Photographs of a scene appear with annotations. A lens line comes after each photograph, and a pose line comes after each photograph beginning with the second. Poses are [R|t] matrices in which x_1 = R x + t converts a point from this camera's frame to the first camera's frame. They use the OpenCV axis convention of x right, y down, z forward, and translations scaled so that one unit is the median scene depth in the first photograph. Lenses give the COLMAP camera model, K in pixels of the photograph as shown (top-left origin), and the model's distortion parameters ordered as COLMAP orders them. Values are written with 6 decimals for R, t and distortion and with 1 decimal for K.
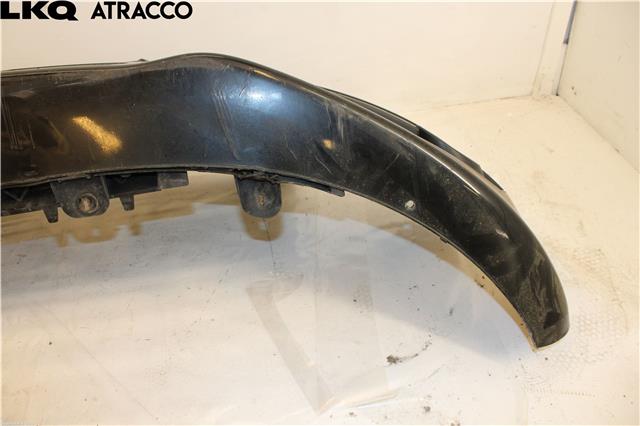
lens RADIAL K [[513.7, 0, 317.3], [0, 513.7, 214.2], [0, 0, 1]] dist [-0.153379, 0.115581]
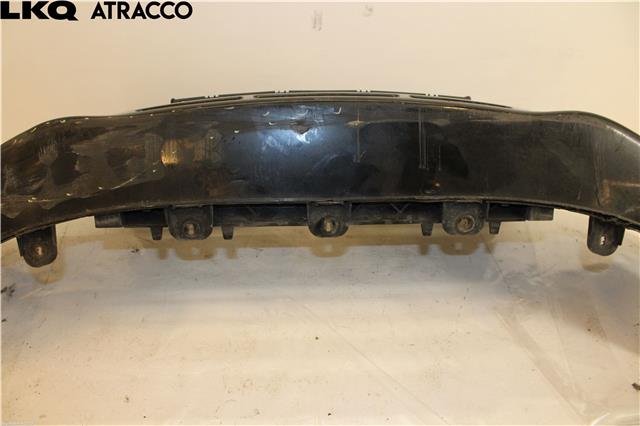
lens RADIAL K [[513.7, 0, 317.3], [0, 513.7, 214.2], [0, 0, 1]] dist [-0.153379, 0.115581]
pose [[0.990926, 0.134023, -0.010191, -0.781302], [-0.134222, 0.990699, -0.022368, 0.027515], [0.007099, 0.023533, 0.999698, -0.154544]]
